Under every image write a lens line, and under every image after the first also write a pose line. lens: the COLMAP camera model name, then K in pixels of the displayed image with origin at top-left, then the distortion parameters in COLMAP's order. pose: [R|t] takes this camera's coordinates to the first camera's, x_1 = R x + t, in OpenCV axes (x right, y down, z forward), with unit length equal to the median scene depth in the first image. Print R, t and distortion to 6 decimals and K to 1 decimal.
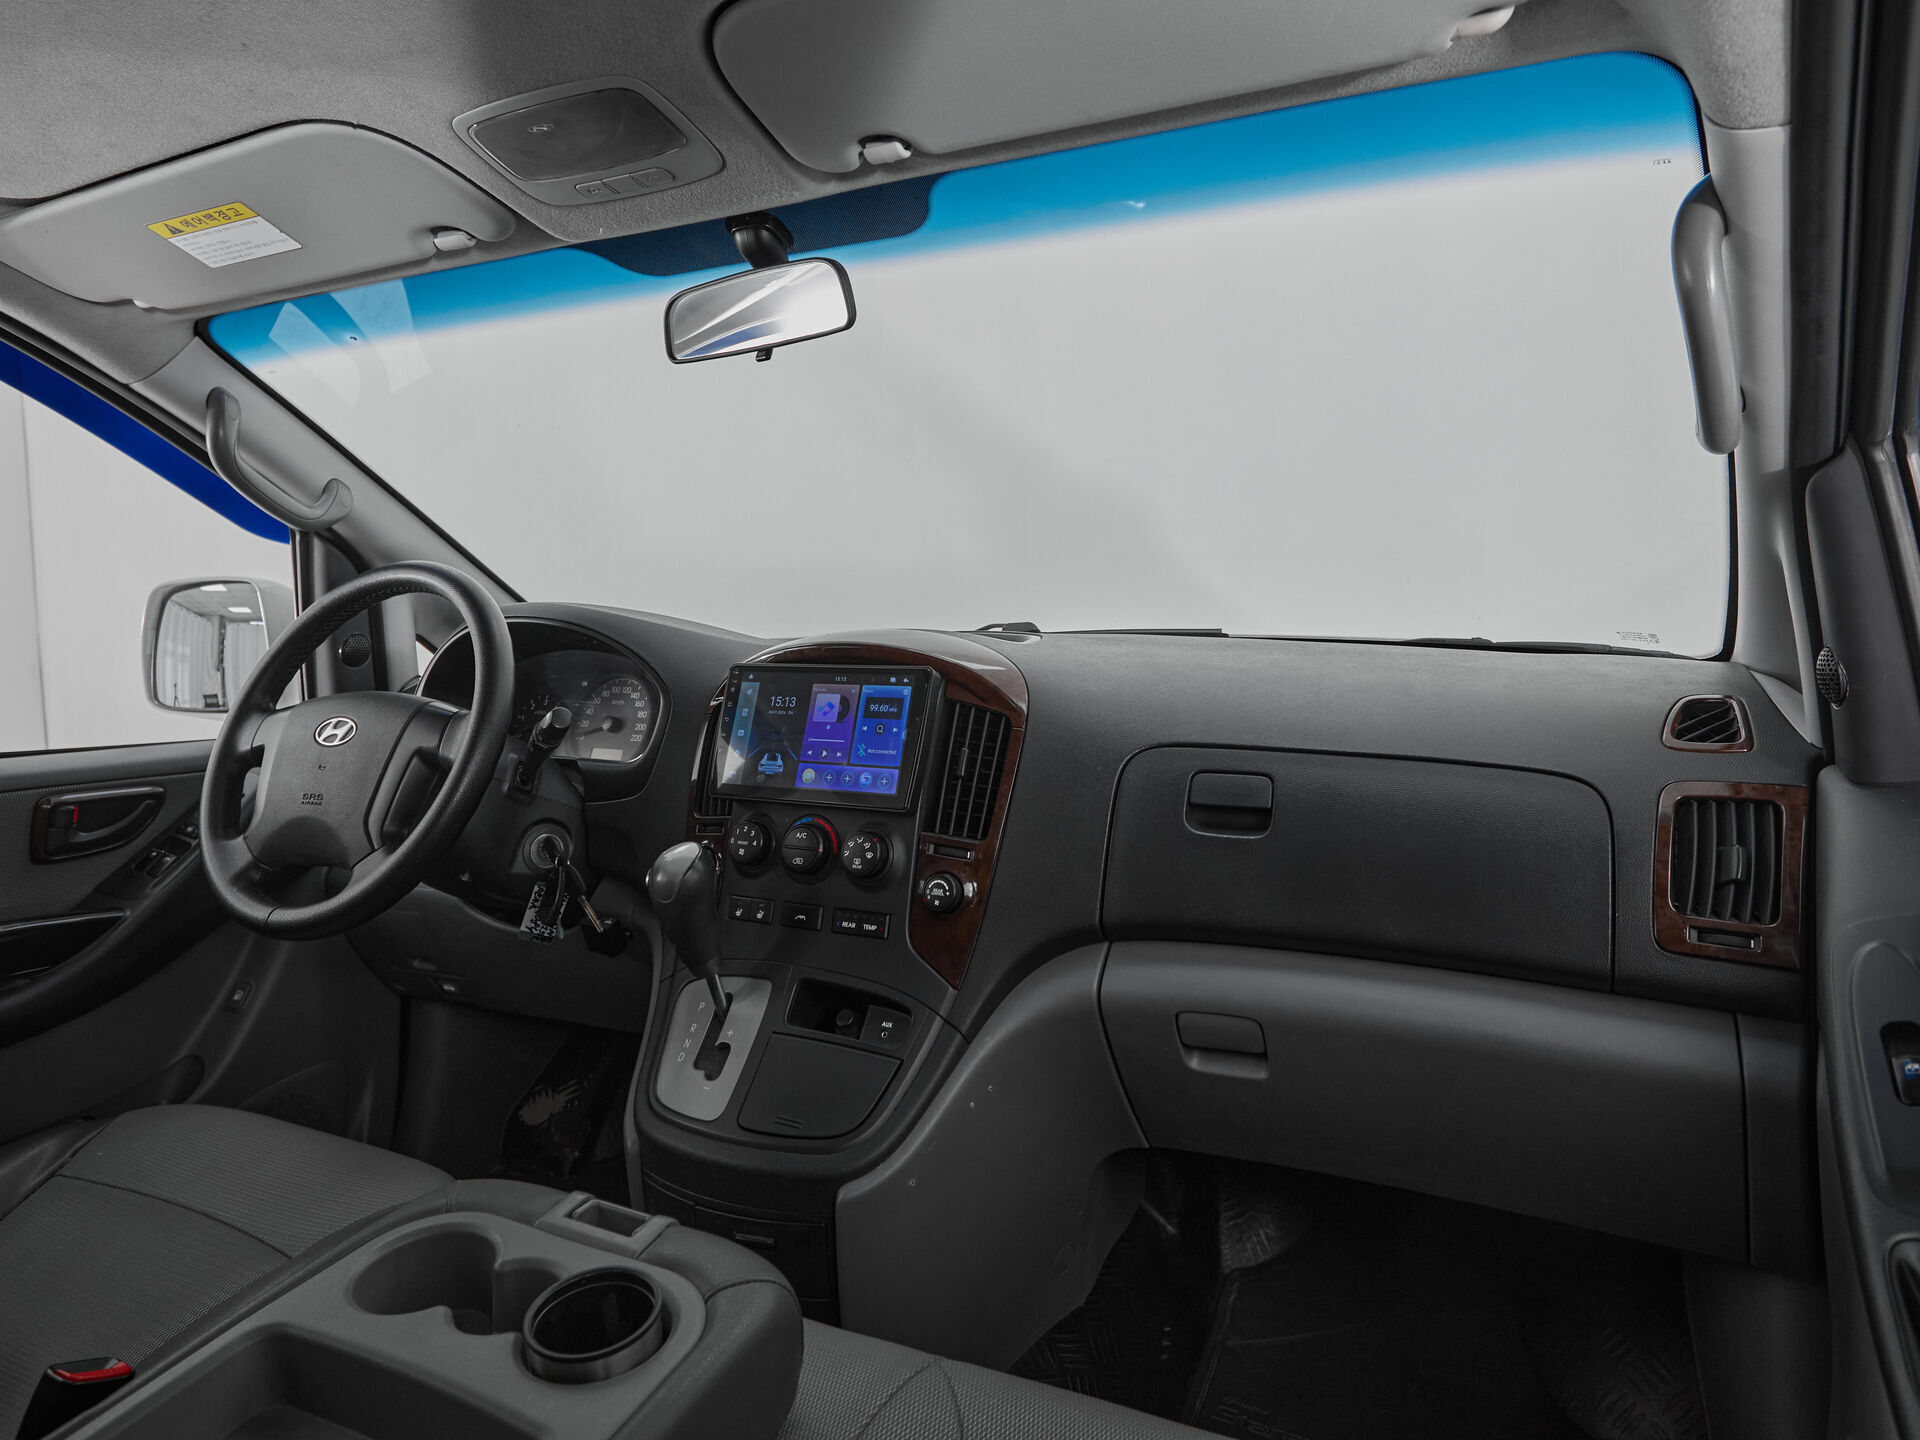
lens RADIAL K [[1170.8, 0, 954.3], [0, 1170.8, 586.1], [0, 0, 1]] dist [-0.007029, 0.001860]
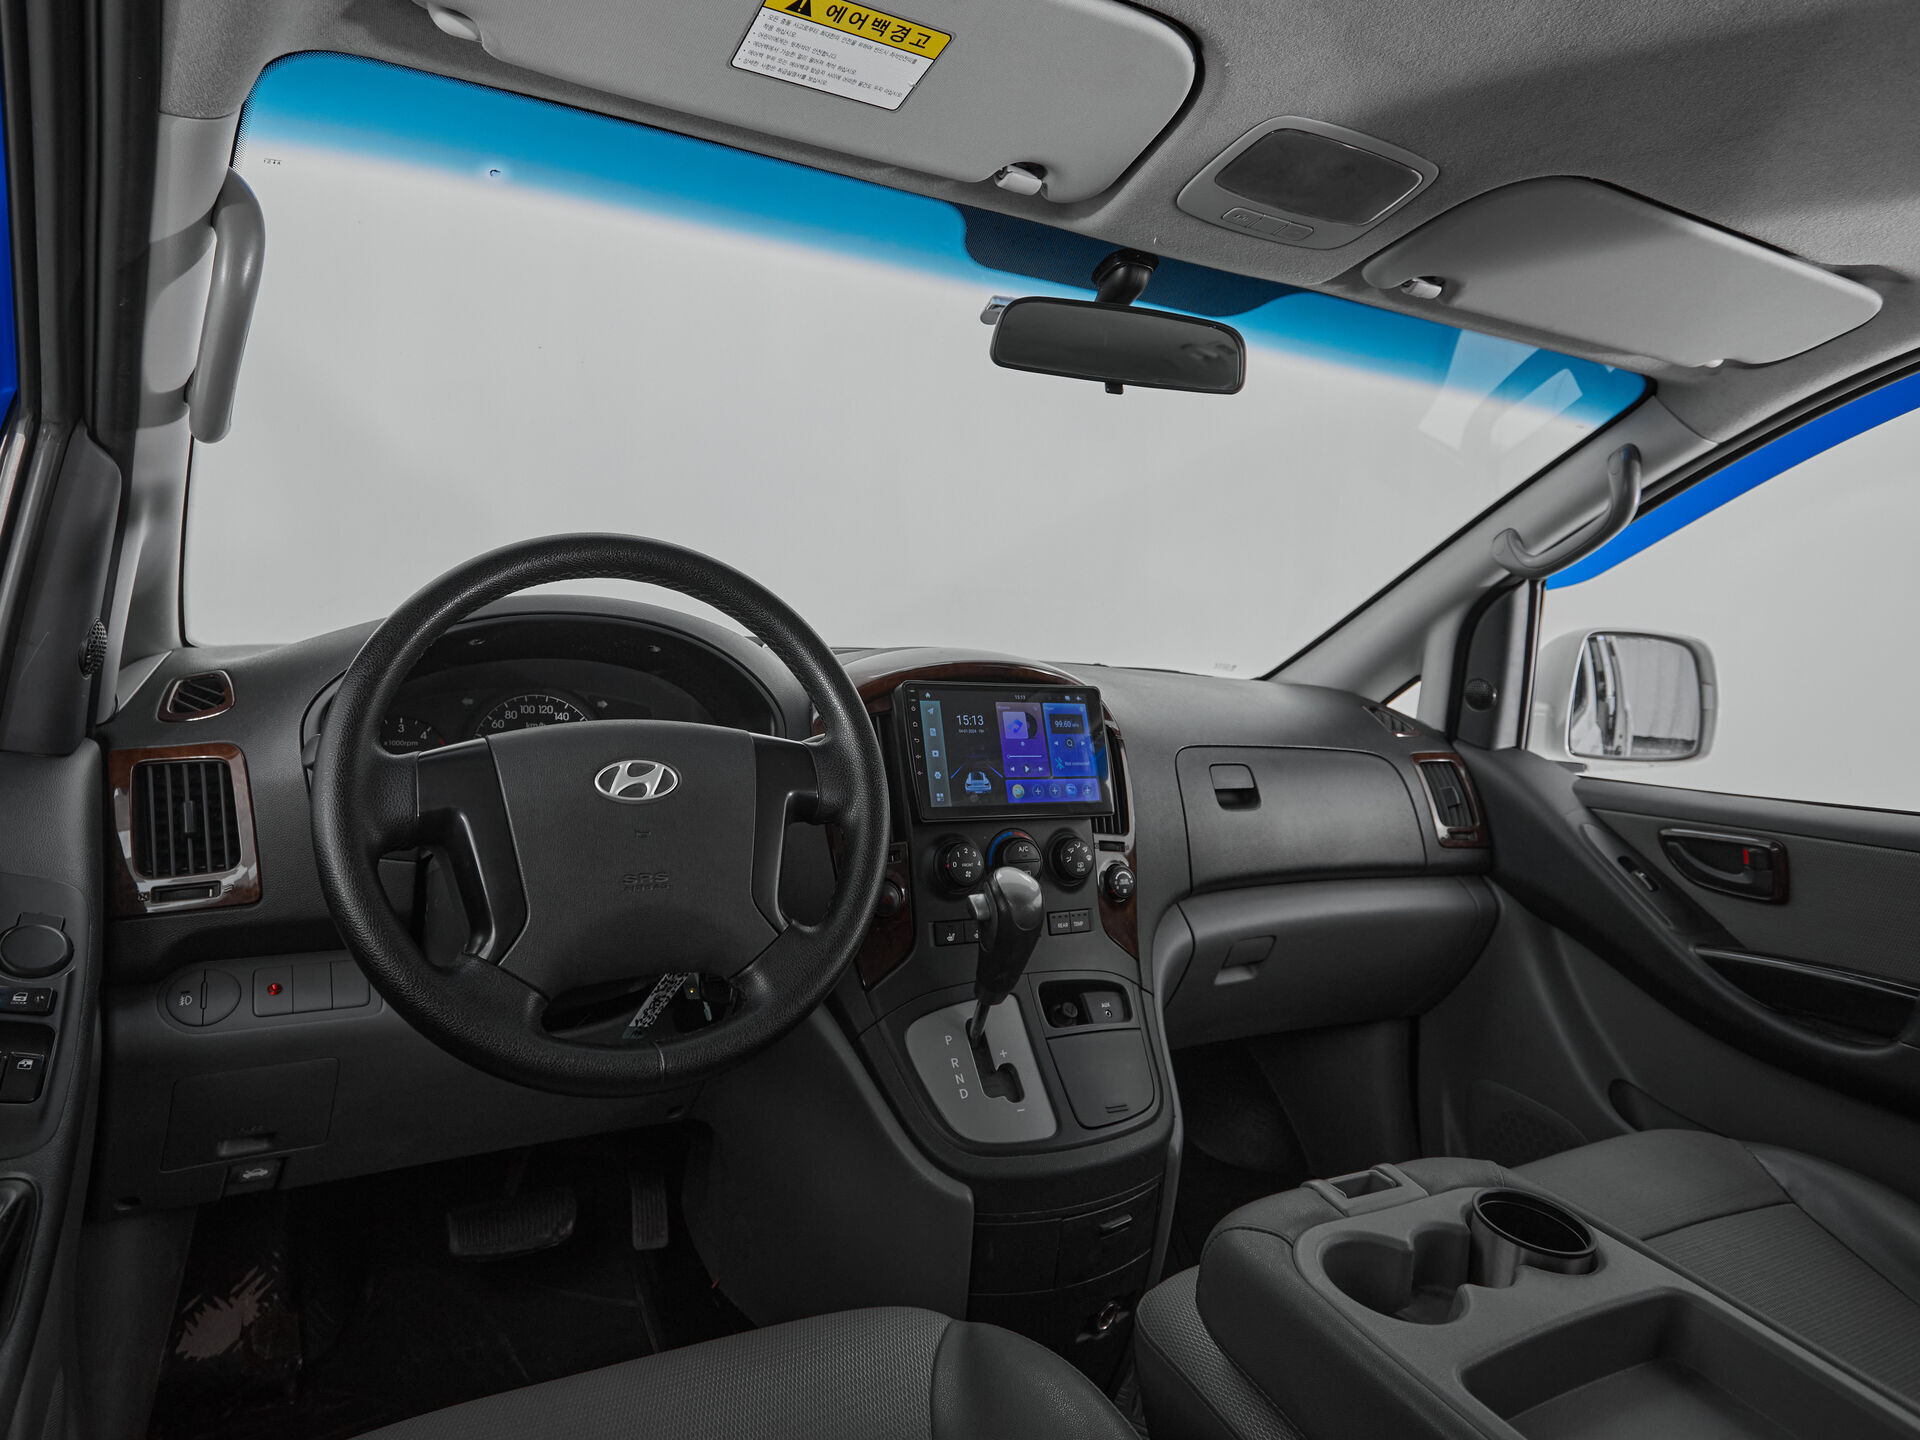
lens RADIAL K [[1120.6, 0, 848.6], [0, 1120.6, 638.1], [0, 0, 1]] dist [-0.004215, -0.002429]
pose [[0.610586, 0.033500, 0.791241, -1.001703], [-0.067782, 0.997649, 0.010067, 0.027392], [-0.789044, -0.059778, 0.611421, 0.521863]]
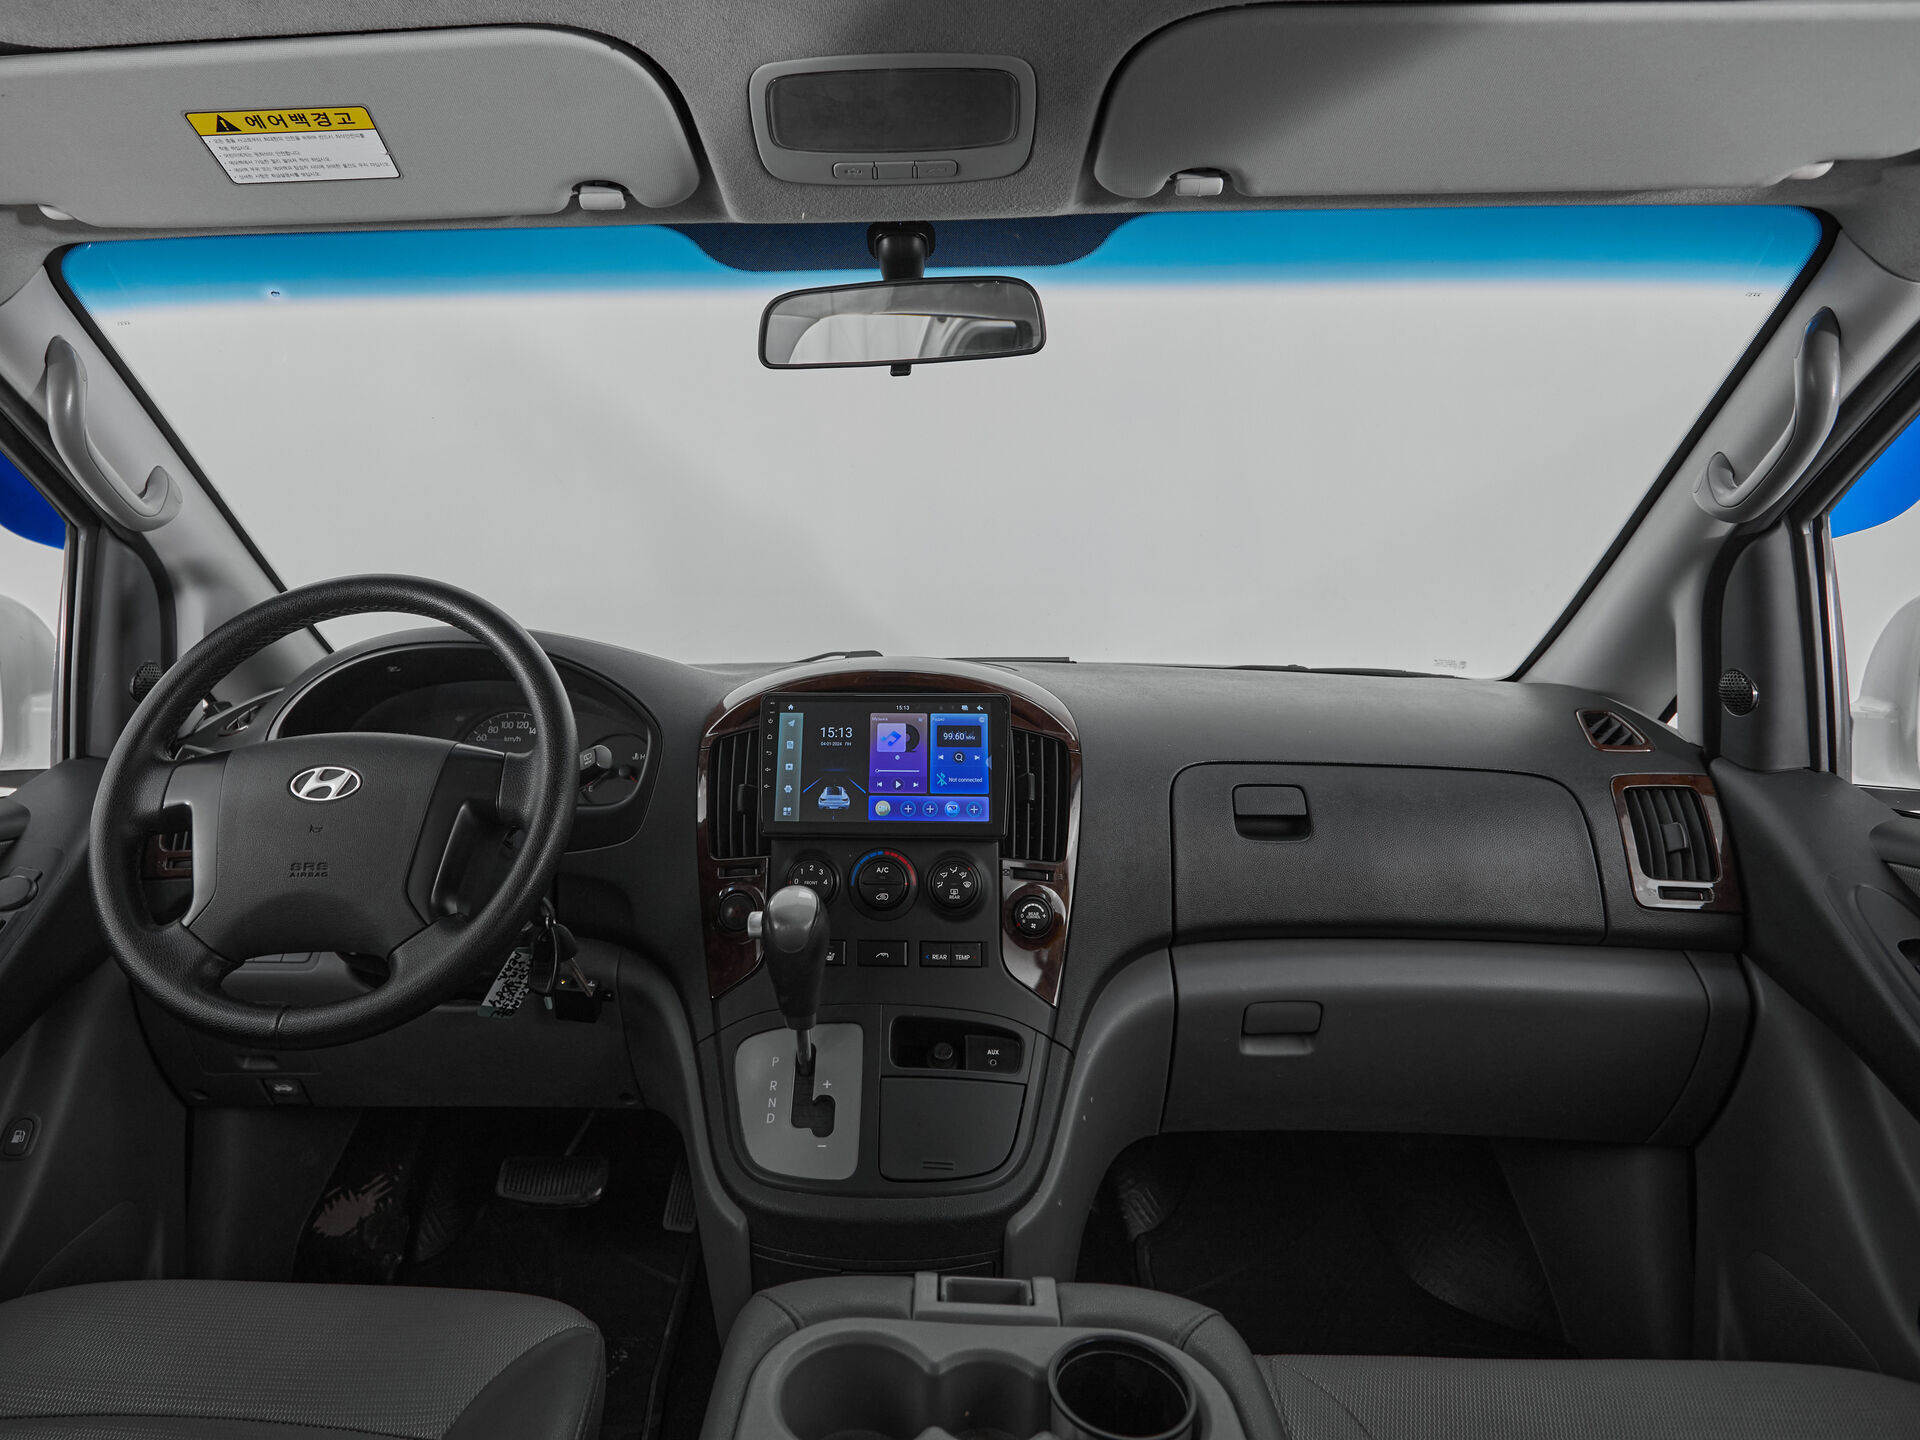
lens RADIAL K [[1120.6, 0, 851.5], [0, 1120.6, 625.0], [0, 0, 1]] dist [-0.004215, -0.002429]
pose [[0.922504, 0.012171, 0.385795, -0.507694], [-0.014924, 0.999880, 0.004143, 0.007010], [-0.385699, -0.009580, 0.922575, 0.156128]]
